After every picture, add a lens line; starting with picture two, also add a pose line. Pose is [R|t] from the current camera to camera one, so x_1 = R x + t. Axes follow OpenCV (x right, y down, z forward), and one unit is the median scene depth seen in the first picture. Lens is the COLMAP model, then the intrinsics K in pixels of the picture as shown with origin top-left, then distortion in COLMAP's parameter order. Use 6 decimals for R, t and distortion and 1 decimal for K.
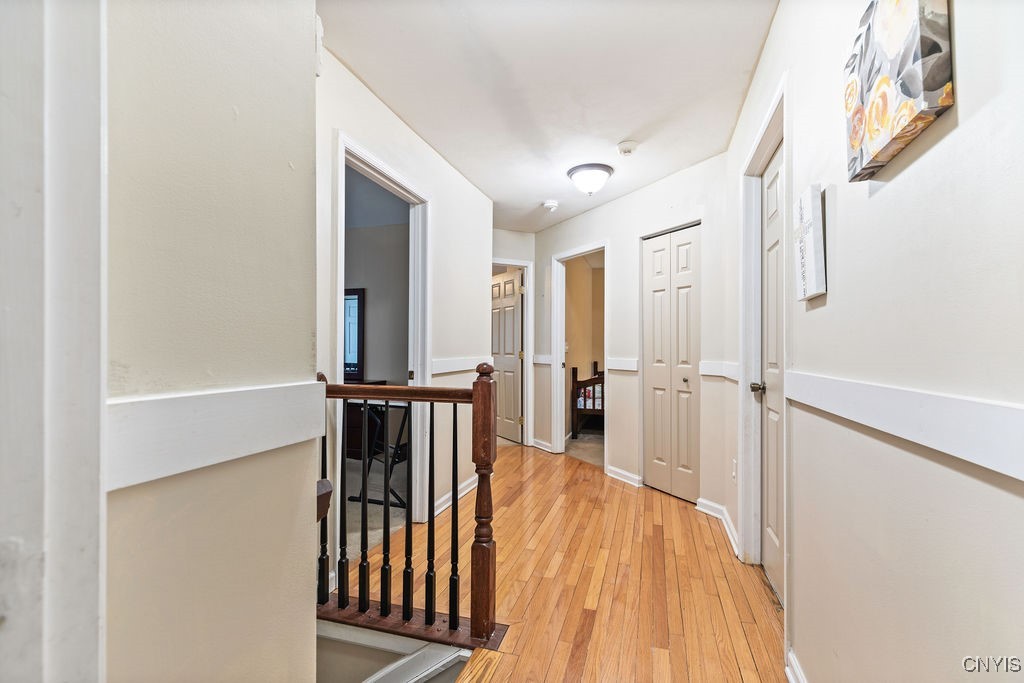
lens RADIAL K [[467.3, 0, 512.5], [0, 467.3, 343.8], [0, 0, 1]] dist [0.000696, -0.000992]
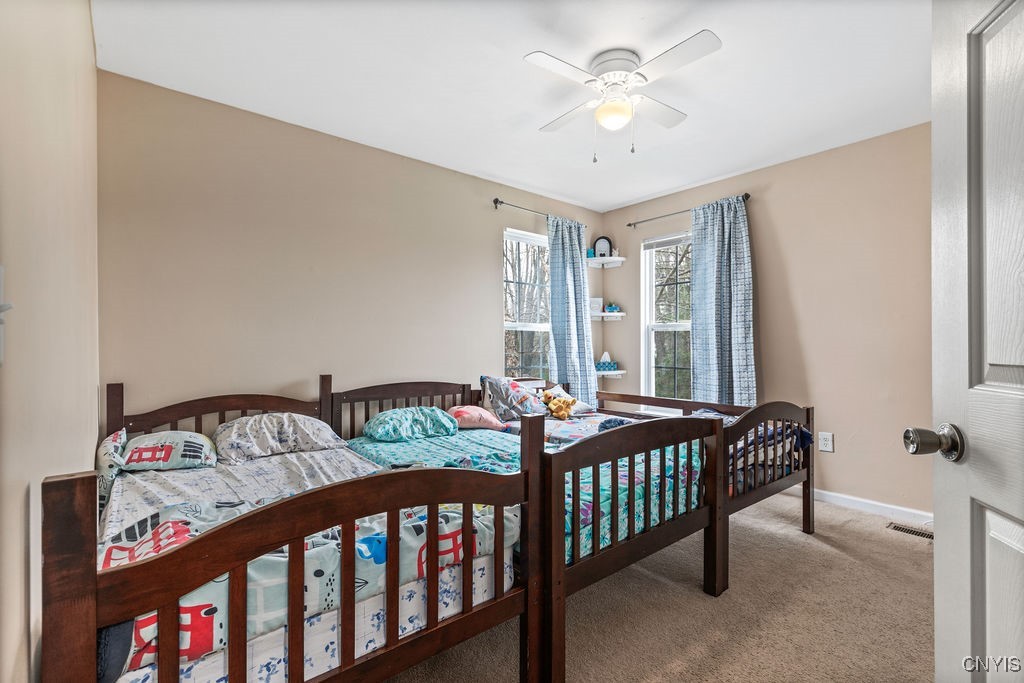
lens RADIAL K [[467.3, 0, 513.7], [0, 467.3, 342.7], [0, 0, 1]] dist [0.000696, -0.000992]
pose [[0.555273, -0.005599, 0.831650, 0.092601], [-0.007492, 0.999903, 0.011734, 0.007903], [-0.831635, -0.012746, 0.555177, 0.826779]]
